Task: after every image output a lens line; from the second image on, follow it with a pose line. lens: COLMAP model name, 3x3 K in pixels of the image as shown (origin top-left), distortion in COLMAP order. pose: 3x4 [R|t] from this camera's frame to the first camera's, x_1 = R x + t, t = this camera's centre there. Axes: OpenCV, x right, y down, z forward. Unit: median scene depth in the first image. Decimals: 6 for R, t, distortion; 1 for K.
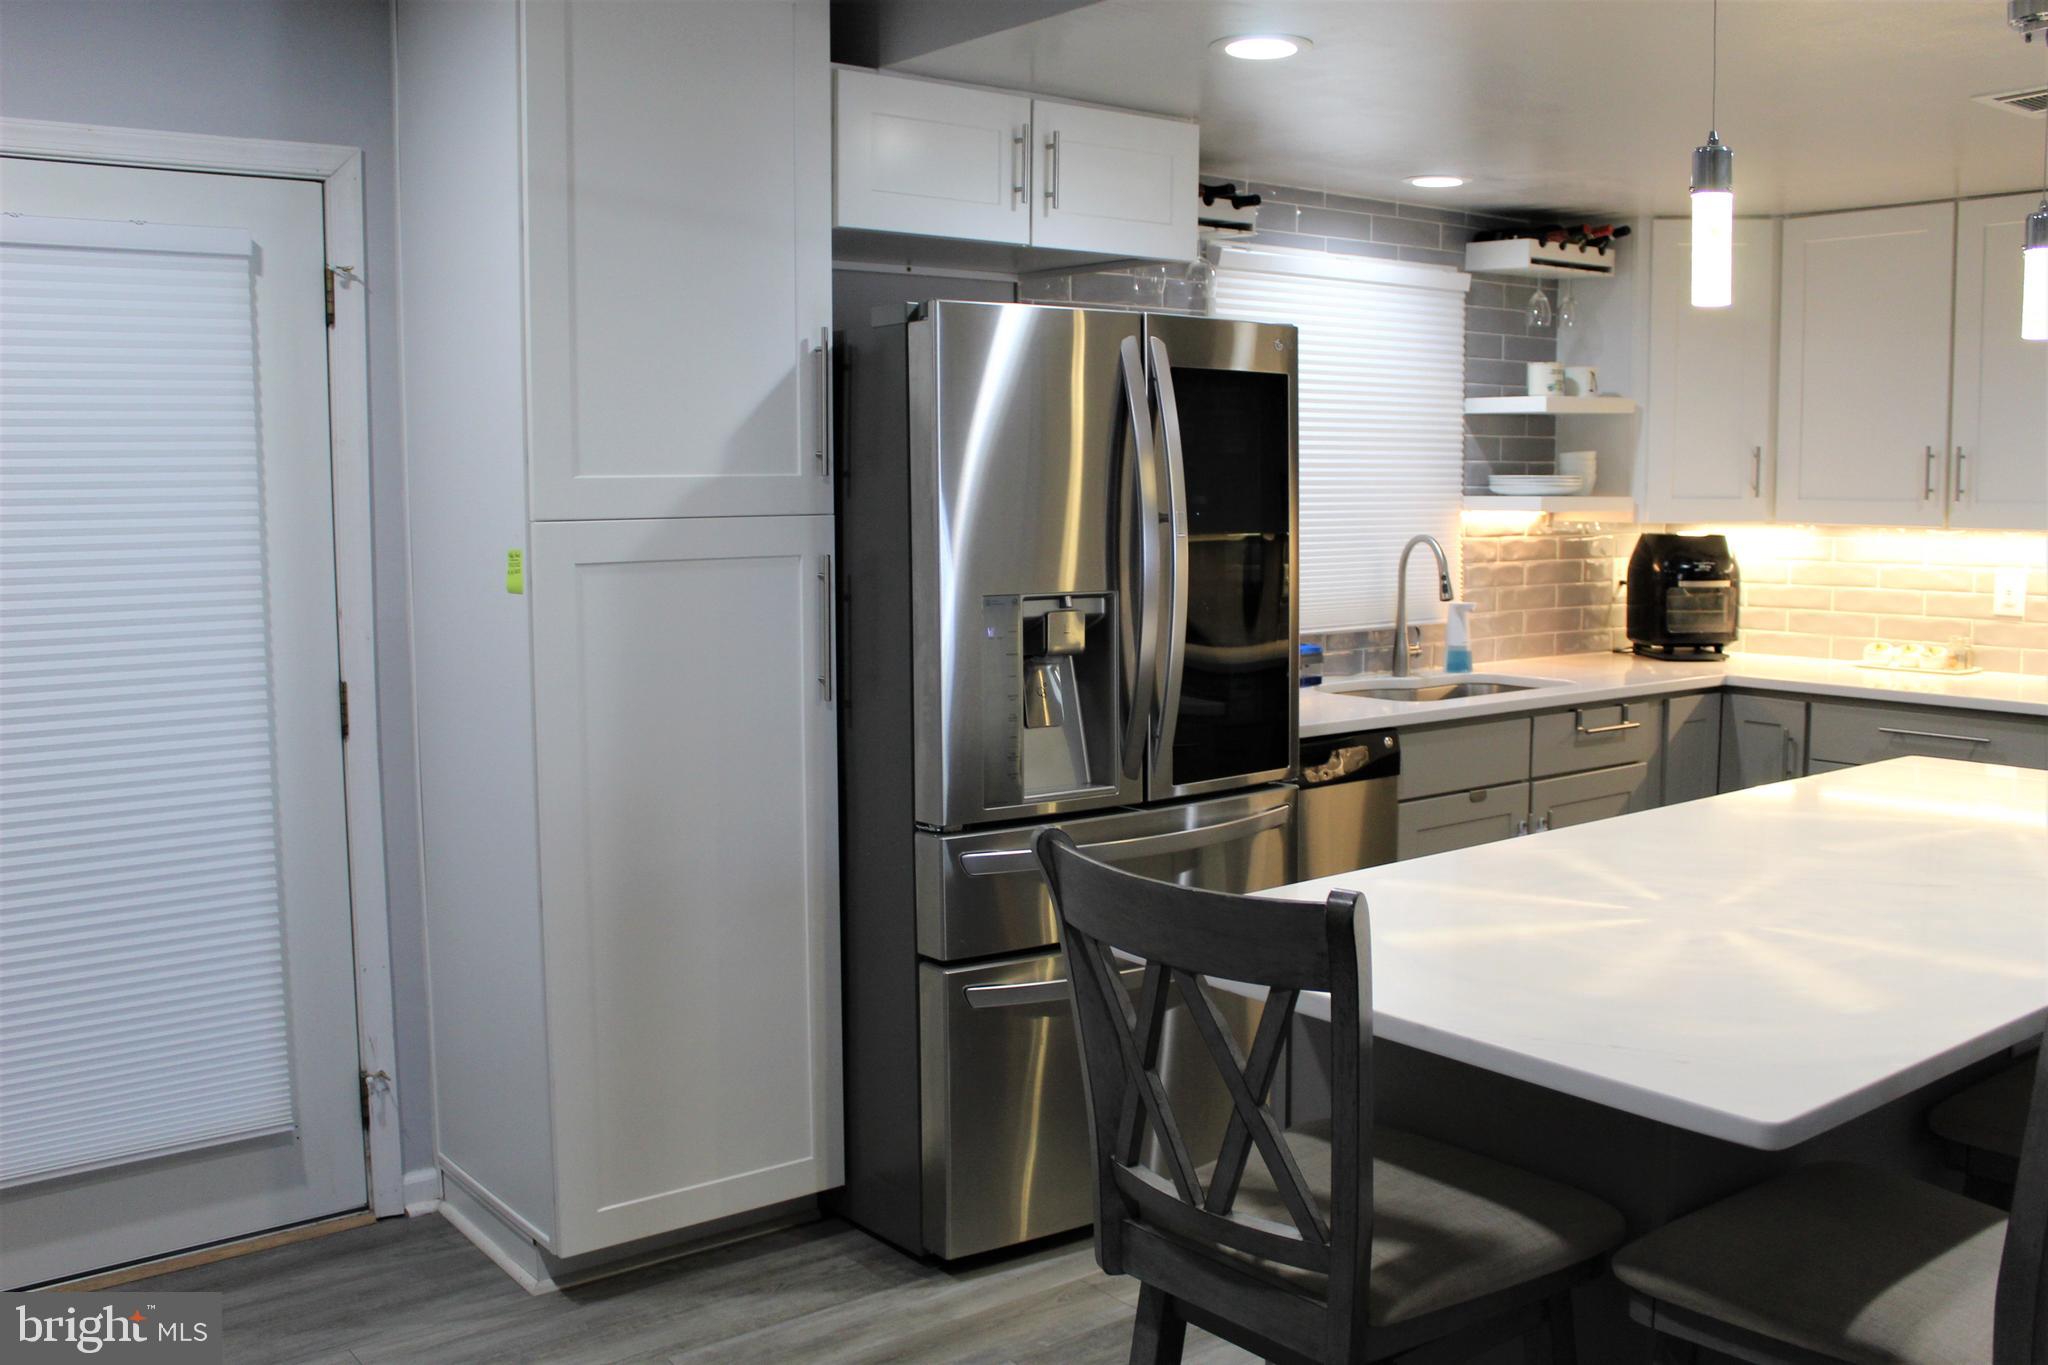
lens RADIAL K [[1904.0, 0, 1034.5], [0, 1904.0, 657.2], [0, 0, 1]] dist [-0.094611, 0.000000]
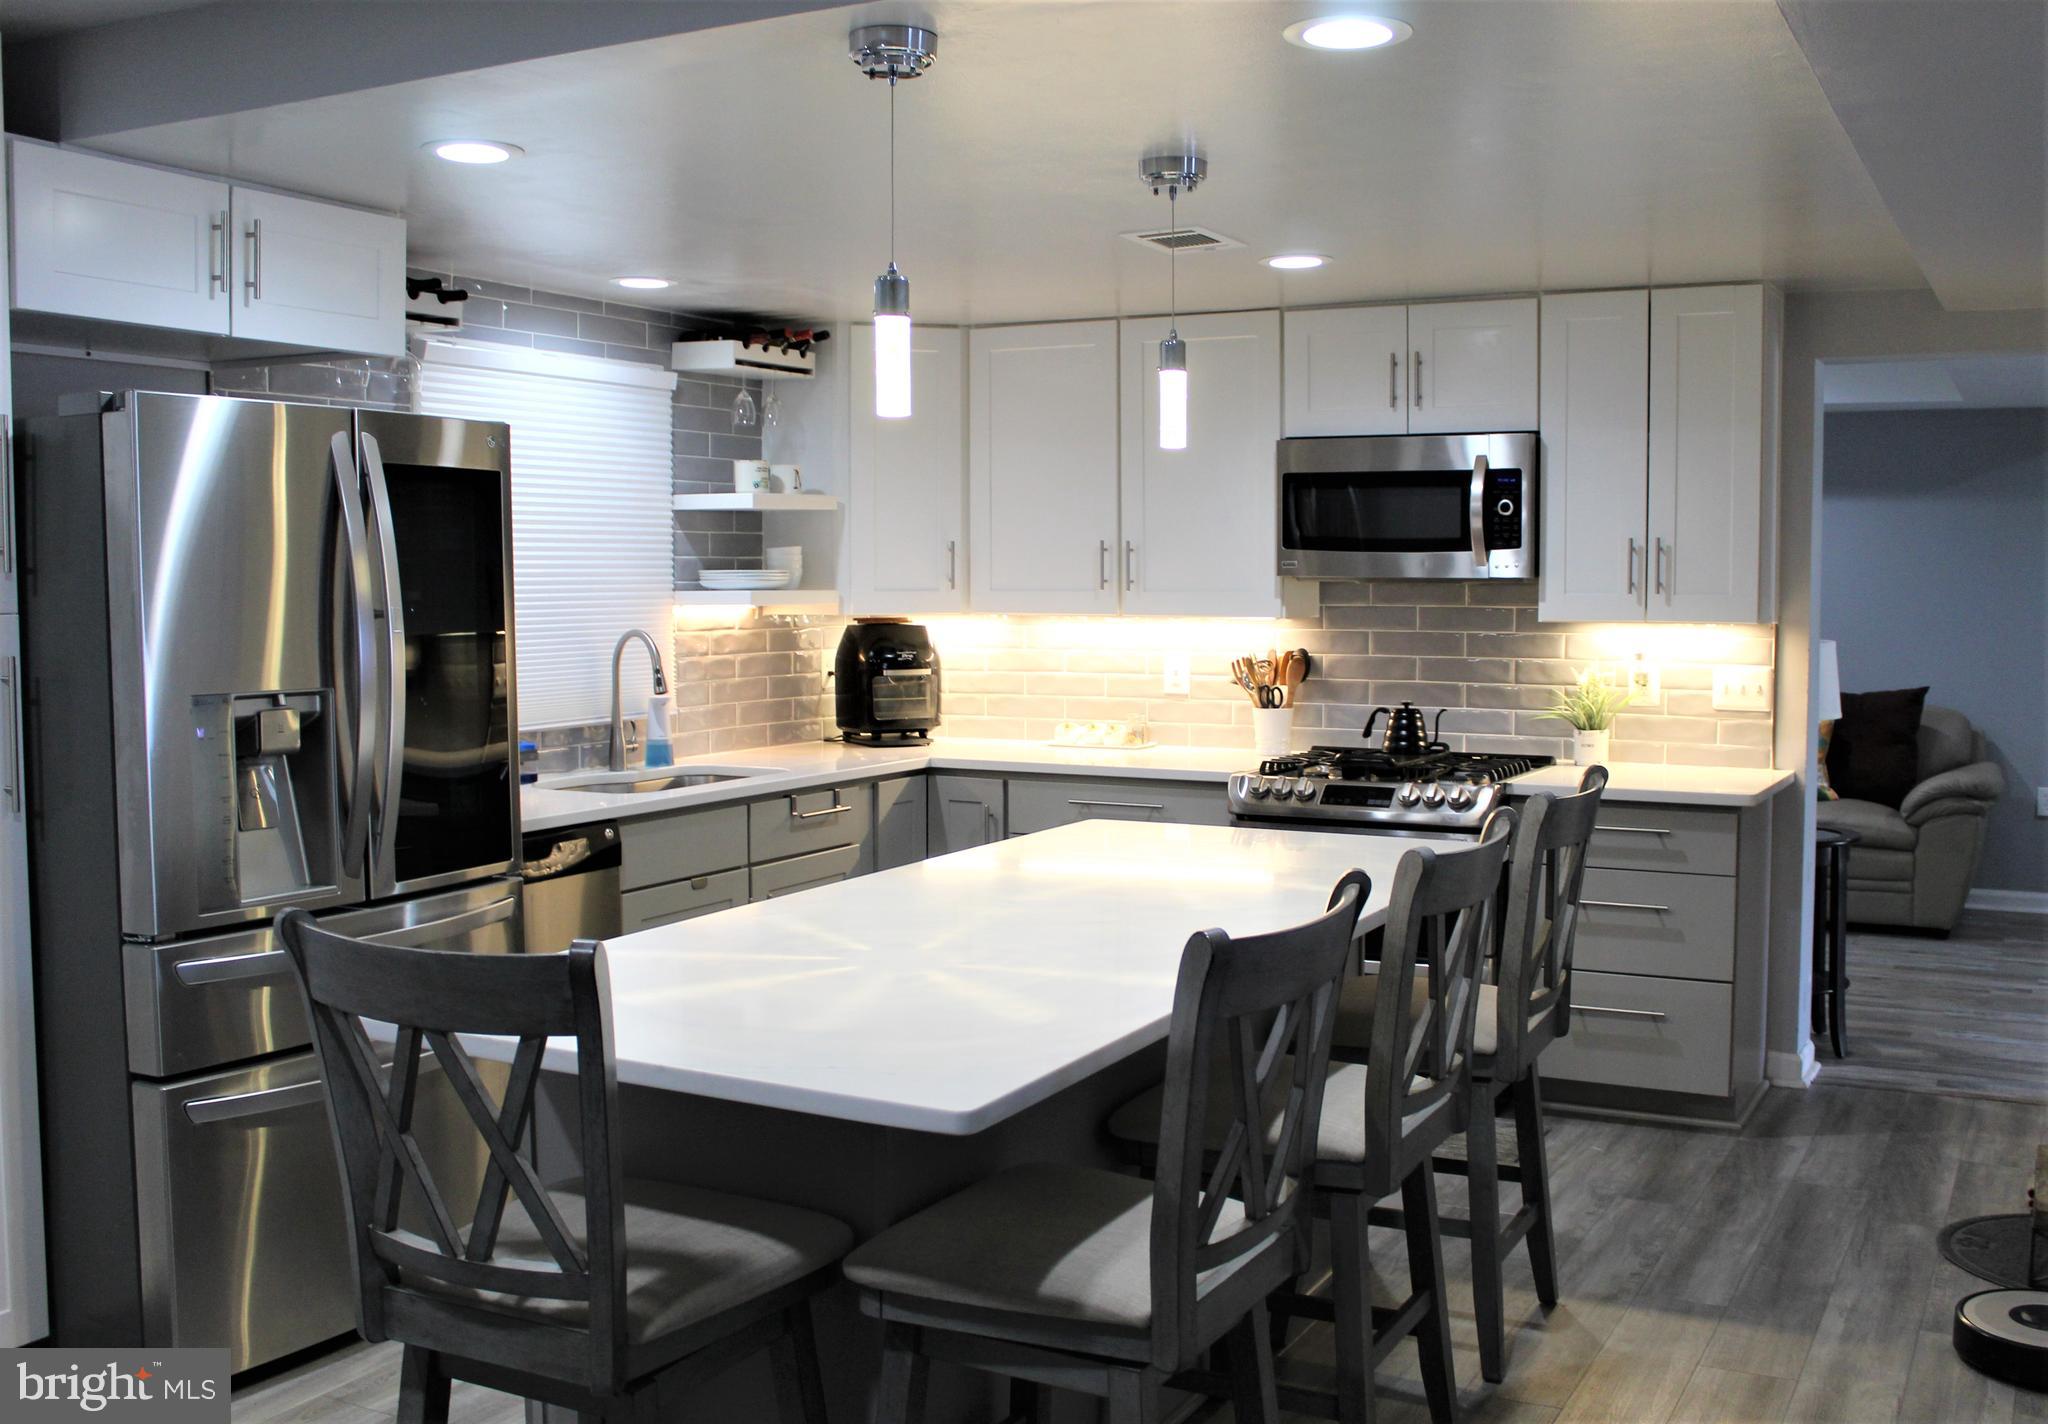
lens RADIAL K [[2014.0, 0, 1104.8], [0, 2014.0, 680.3], [0, 0, 1]] dist [-0.091897, 0.000000]
pose [[0.906785, -0.022800, 0.420976, -0.019661], [0.040686, 0.998609, -0.033552, 0.009007], [-0.419625, 0.047552, 0.906451, -0.075142]]
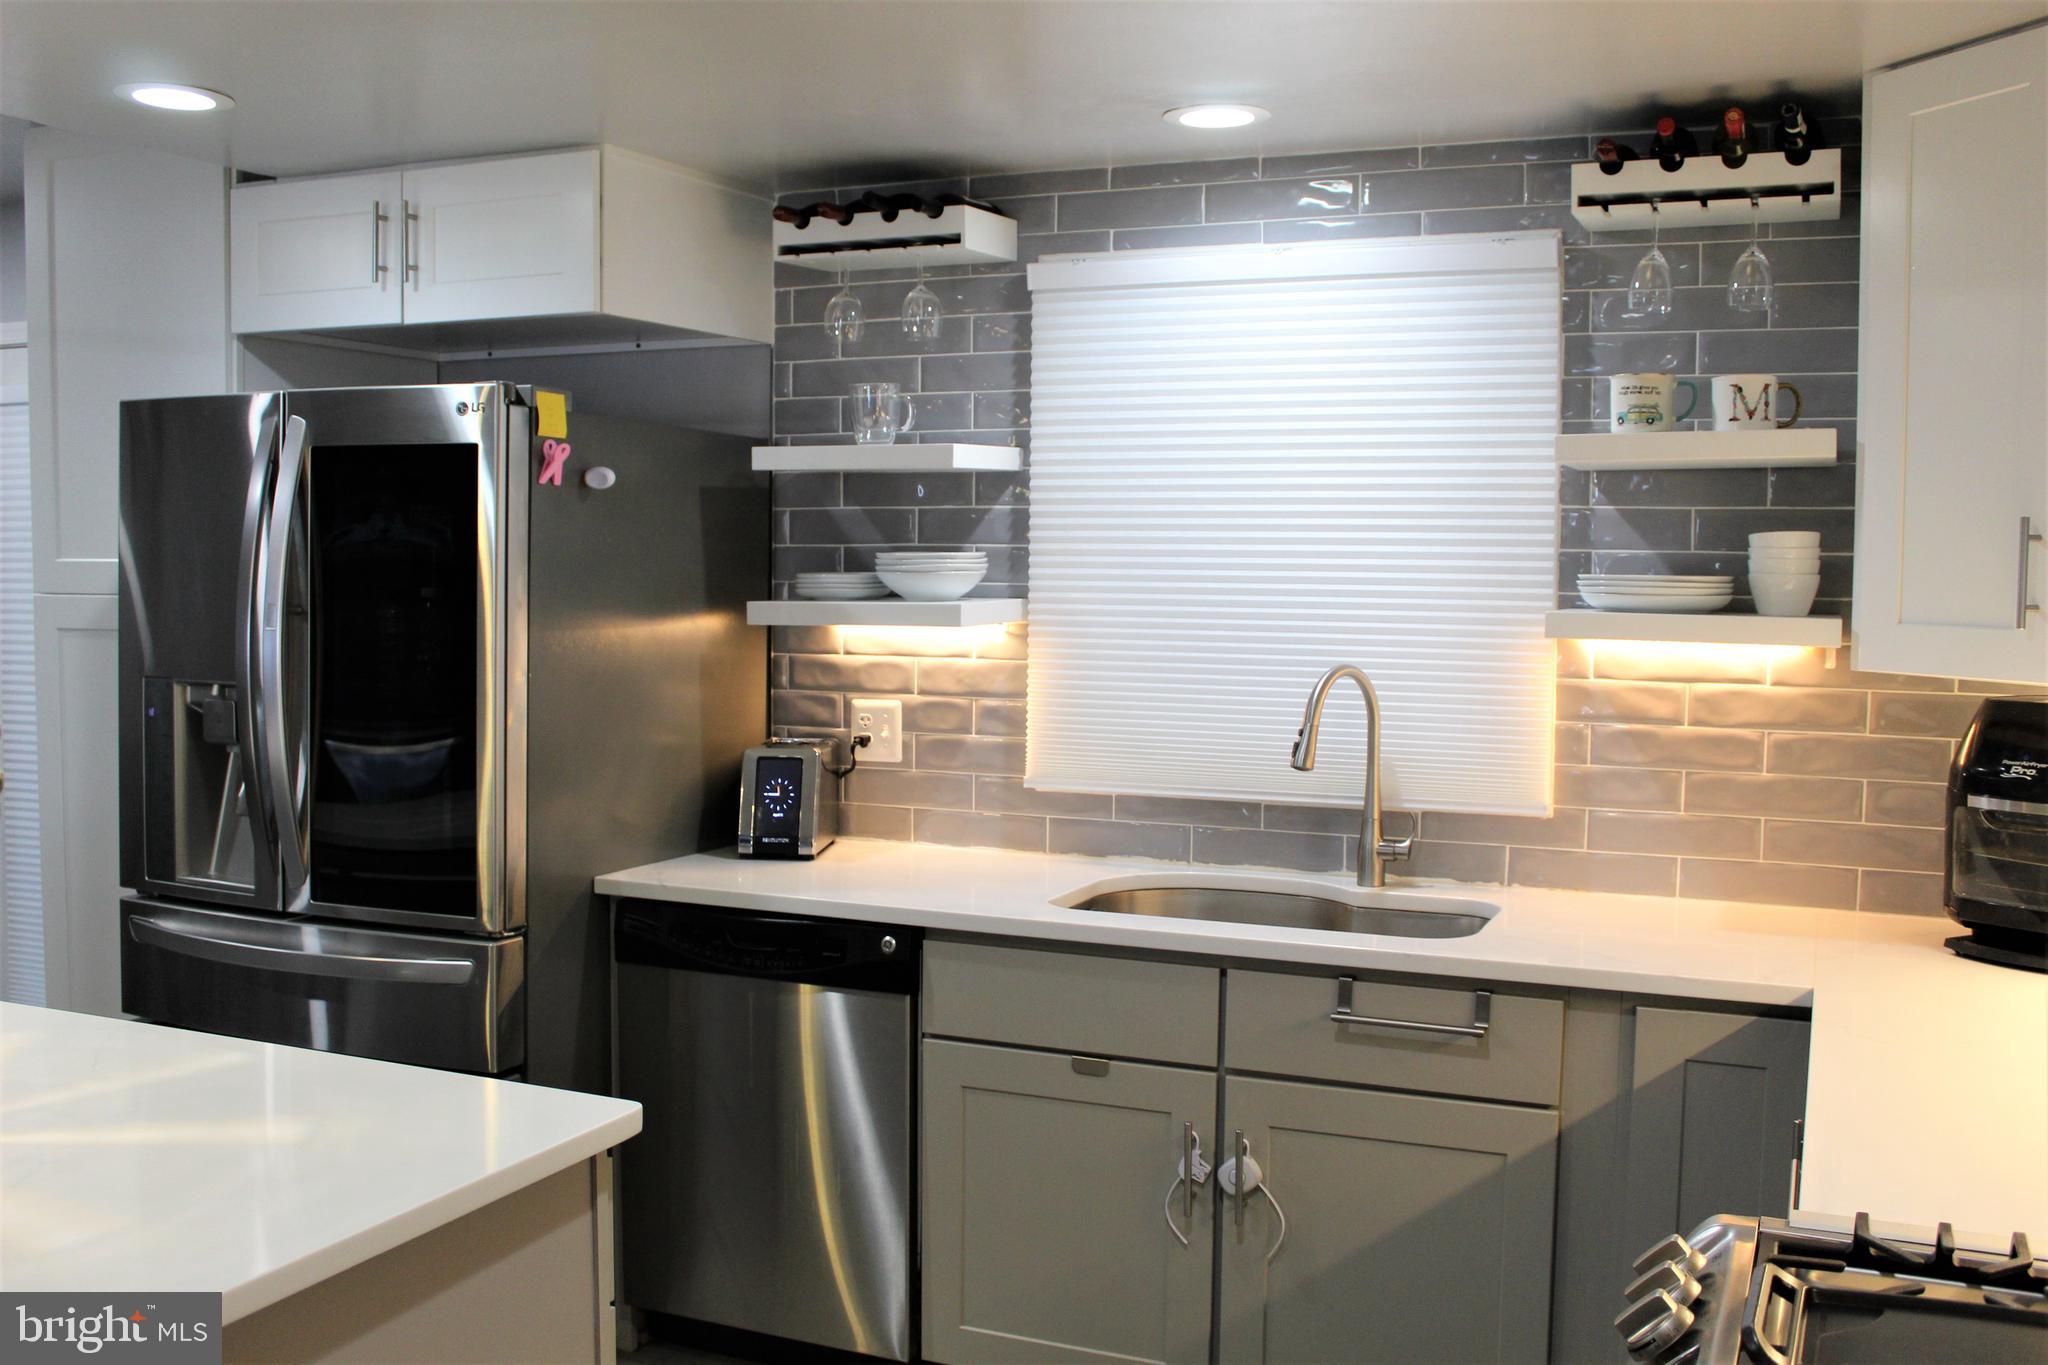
lens RADIAL K [[1904.0, 0, 1040.4], [0, 1904.0, 667.5], [0, 0, 1]] dist [-0.094611, 0.000000]
pose [[0.471844, 0.057929, -0.879777, 0.773688], [-0.092915, 0.995550, 0.015720, -0.069371], [0.876773, 0.074328, 0.475127, 0.657727]]
